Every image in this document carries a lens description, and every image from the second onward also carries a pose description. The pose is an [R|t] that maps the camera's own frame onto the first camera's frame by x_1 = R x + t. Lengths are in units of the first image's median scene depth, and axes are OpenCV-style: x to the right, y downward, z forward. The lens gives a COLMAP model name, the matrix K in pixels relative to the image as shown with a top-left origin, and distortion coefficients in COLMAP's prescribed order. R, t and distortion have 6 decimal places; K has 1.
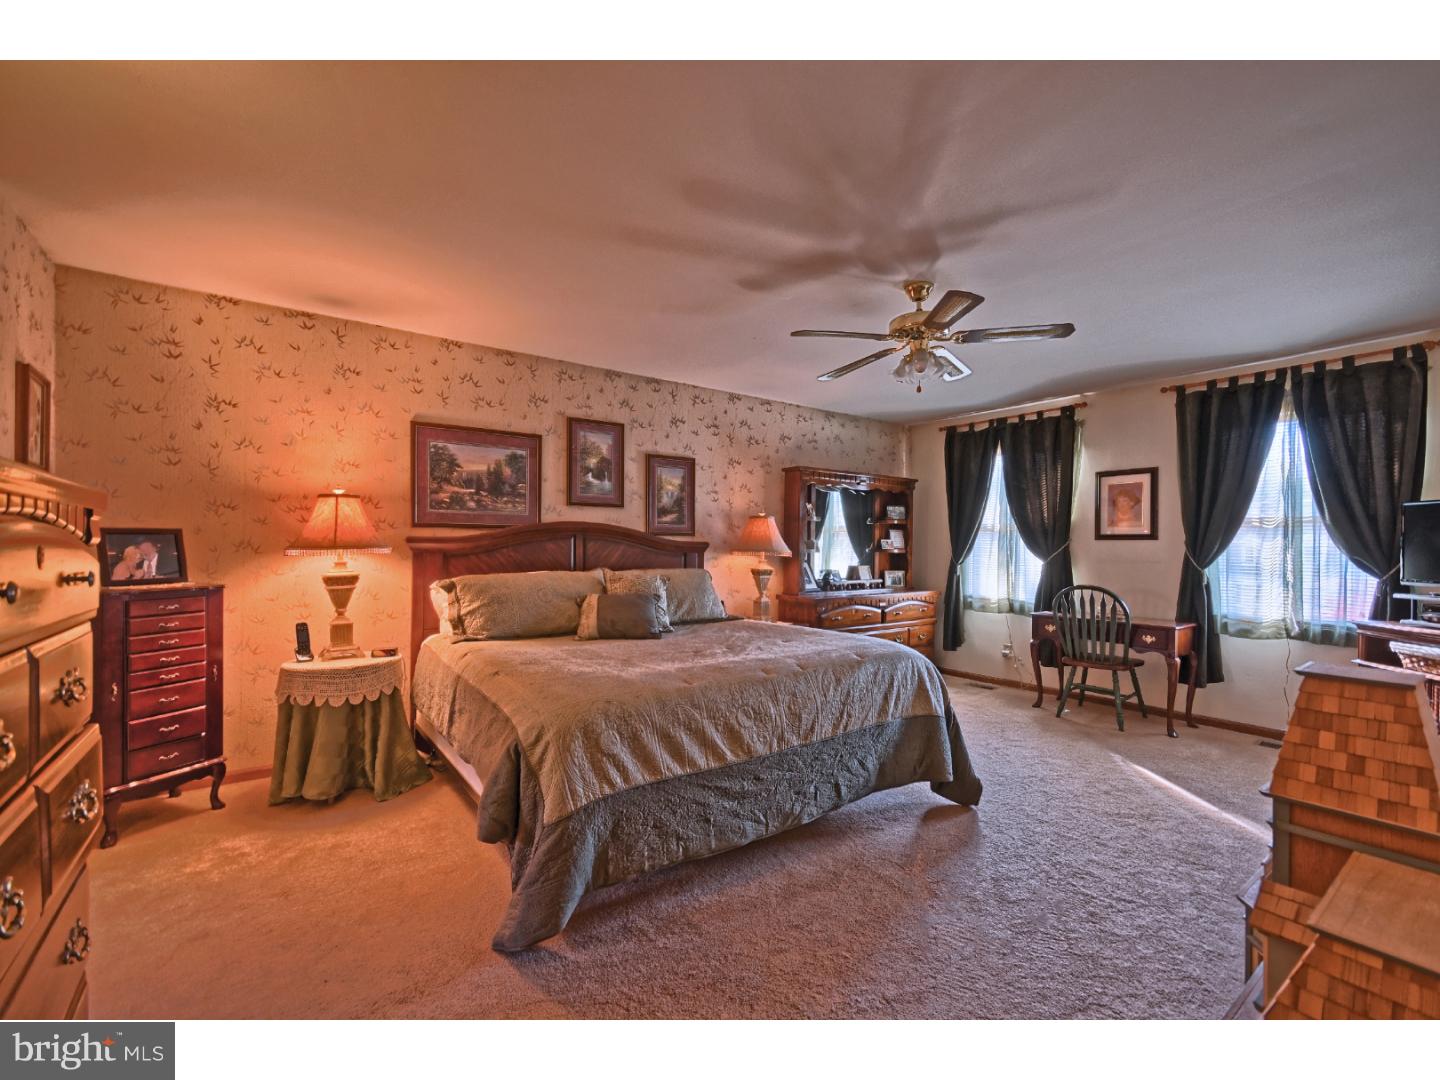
lens RADIAL K [[637.2, 0, 737.6], [0, 637.2, 545.4], [0, 0, 1]] dist [0.003315, 0.000384]
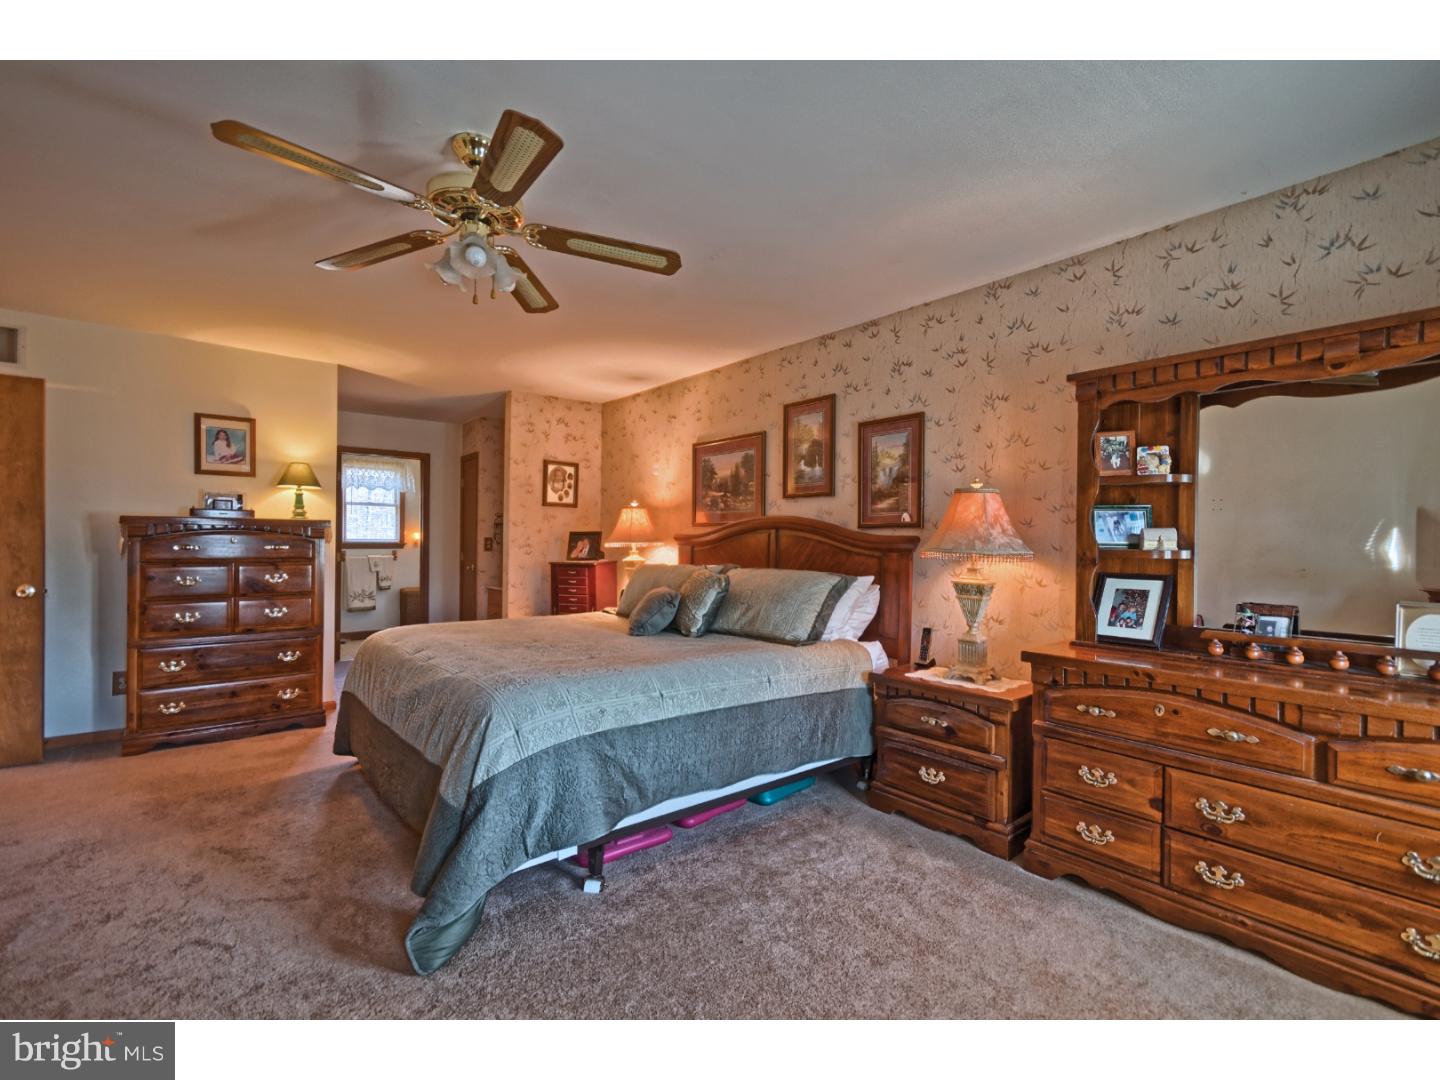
lens RADIAL K [[637.2, 0, 737.6], [0, 637.2, 545.4], [0, 0, 1]] dist [0.003315, 0.000384]
pose [[0.069735, 0.013289, -0.997477, 0.654521], [0.004862, 0.999895, 0.013661, -0.006301], [0.997554, -0.005803, 0.069663, 0.833951]]
